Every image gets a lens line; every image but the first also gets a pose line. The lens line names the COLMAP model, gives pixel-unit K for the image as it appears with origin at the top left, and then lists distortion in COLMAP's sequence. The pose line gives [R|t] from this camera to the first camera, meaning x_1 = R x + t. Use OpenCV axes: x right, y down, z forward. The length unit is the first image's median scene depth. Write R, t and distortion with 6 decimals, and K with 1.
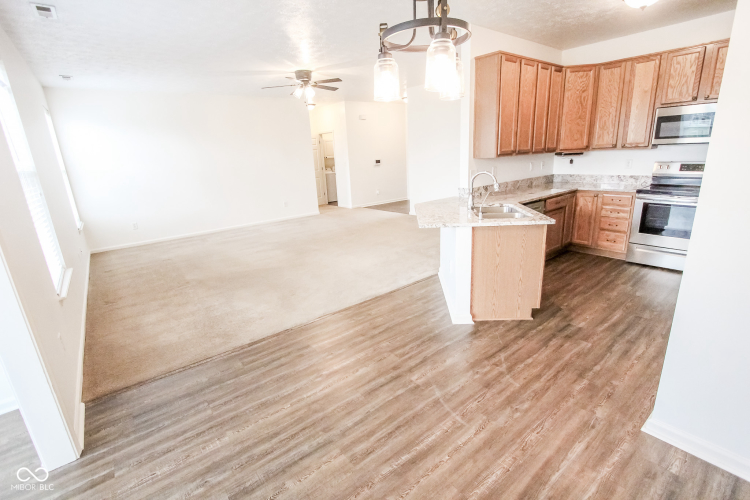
lens RADIAL K [[344.9, 0, 377.6], [0, 344.9, 250.0], [0, 0, 1]] dist [-0.018723, 0.003018]
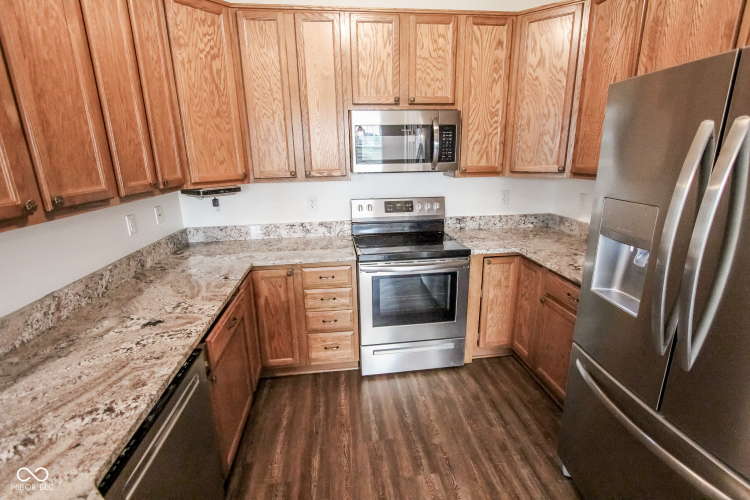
lens RADIAL K [[344.9, 0, 376.5], [0, 344.9, 247.6], [0, 0, 1]] dist [-0.018723, 0.003018]
pose [[0.529024, -0.181027, 0.829073, 0.293026], [0.225141, 0.971911, 0.068555, -0.199823], [-0.818196, 0.150391, 0.554922, 0.607174]]
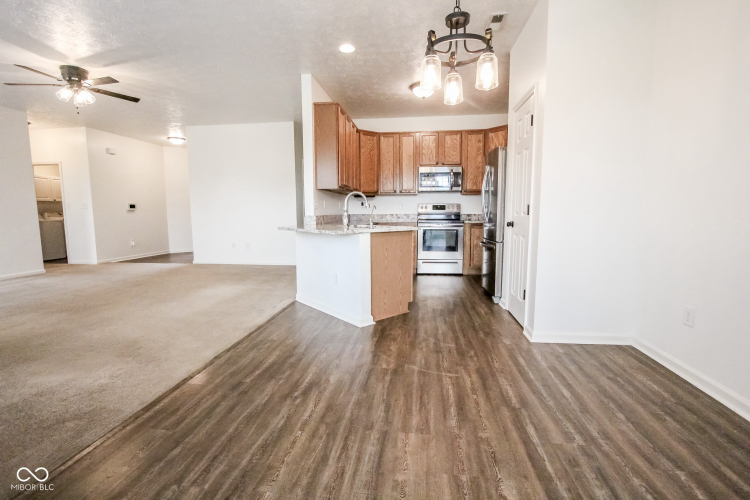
lens RADIAL K [[344.9, 0, 377.3], [0, 344.9, 249.6], [0, 0, 1]] dist [-0.018723, 0.003018]
pose [[0.718063, -0.027807, 0.695422, -0.320234], [0.161068, 0.978715, -0.127177, 0.085217], [-0.677084, 0.203331, 0.707258, 0.119523]]
